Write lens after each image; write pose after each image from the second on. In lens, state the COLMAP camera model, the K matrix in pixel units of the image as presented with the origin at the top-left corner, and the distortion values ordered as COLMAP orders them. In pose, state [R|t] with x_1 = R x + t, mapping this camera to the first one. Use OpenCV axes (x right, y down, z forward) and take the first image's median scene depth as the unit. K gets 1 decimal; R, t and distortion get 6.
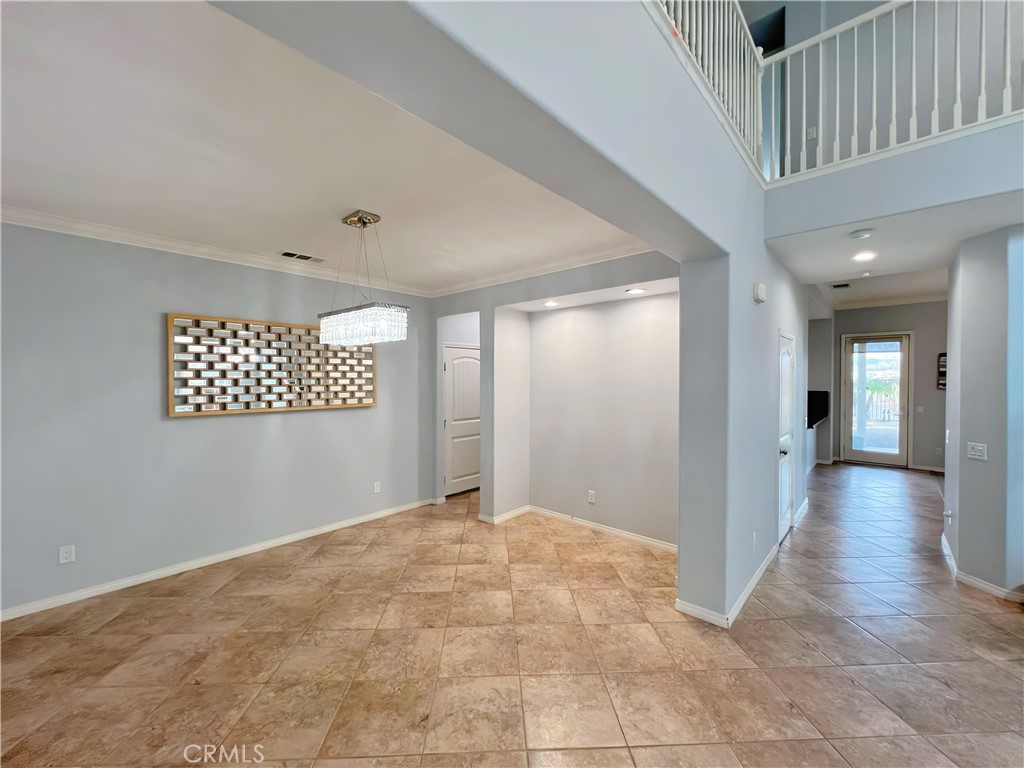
lens RADIAL K [[411.5, 0, 483.3], [0, 411.5, 374.2], [0, 0, 1]] dist [-0.002146, 0.000612]
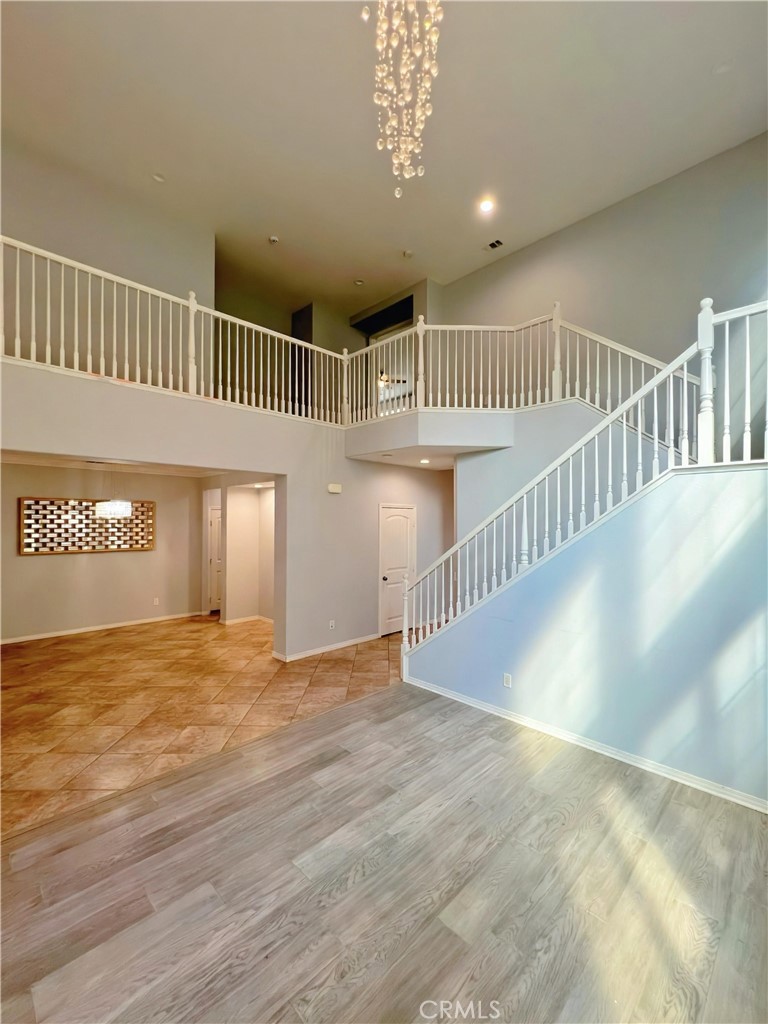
lens RADIAL K [[411.5, 0, 347.5], [0, 411.5, 516.5], [0, 0, 1]] dist [-0.002146, 0.000612]
pose [[0.999089, 0.002308, -0.042623, 0.764073], [-0.002732, 0.999947, -0.009894, -0.050457], [0.042598, 0.010001, 0.999042, -0.766022]]
